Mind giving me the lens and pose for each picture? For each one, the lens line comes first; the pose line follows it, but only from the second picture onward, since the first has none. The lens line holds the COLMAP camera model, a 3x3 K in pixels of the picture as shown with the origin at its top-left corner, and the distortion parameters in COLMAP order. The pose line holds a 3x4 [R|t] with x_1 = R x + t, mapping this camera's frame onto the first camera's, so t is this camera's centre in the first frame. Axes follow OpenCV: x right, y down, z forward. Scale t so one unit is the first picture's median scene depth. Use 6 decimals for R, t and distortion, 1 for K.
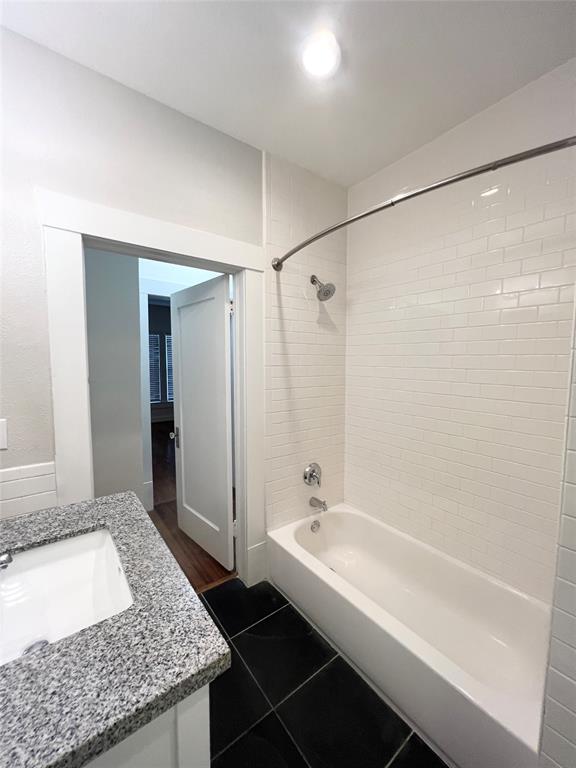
lens RADIAL K [[308.3, 0, 282.4], [0, 308.3, 386.9], [0, 0, 1]] dist [-0.000206, 0.000080]
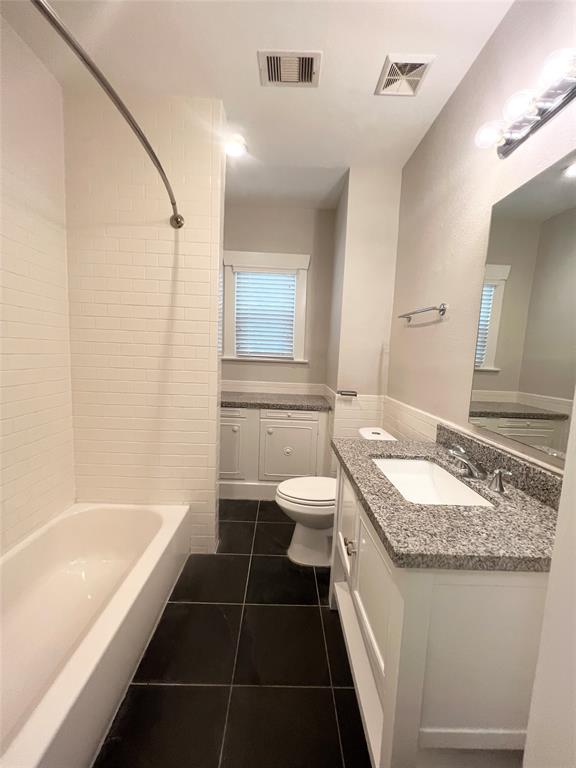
lens RADIAL K [[308.3, 0, 285.5], [0, 308.3, 385.5], [0, 0, 1]] dist [-0.000206, 0.000080]
pose [[-0.810235, -0.093799, 0.578551, -0.619272], [0.008805, 0.985051, 0.172035, -0.028023], [-0.586039, 0.144483, -0.797297, 1.509947]]
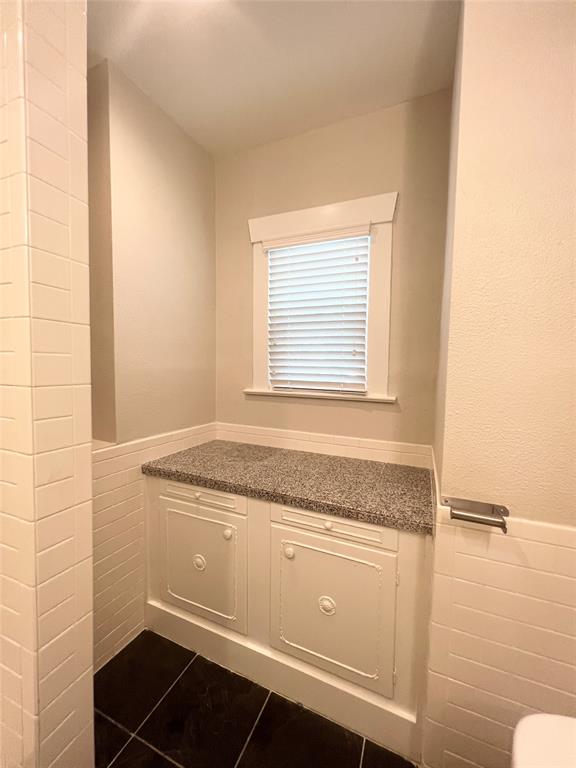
lens RADIAL K [[308.3, 0, 291.2], [0, 308.3, 384.7], [0, 0, 1]] dist [-0.000206, 0.000080]
pose [[-0.506696, -0.052777, 0.860508, -0.390388], [0.051730, 0.994465, 0.091453, -0.005764], [-0.860571, 0.090853, -0.501162, 0.933170]]
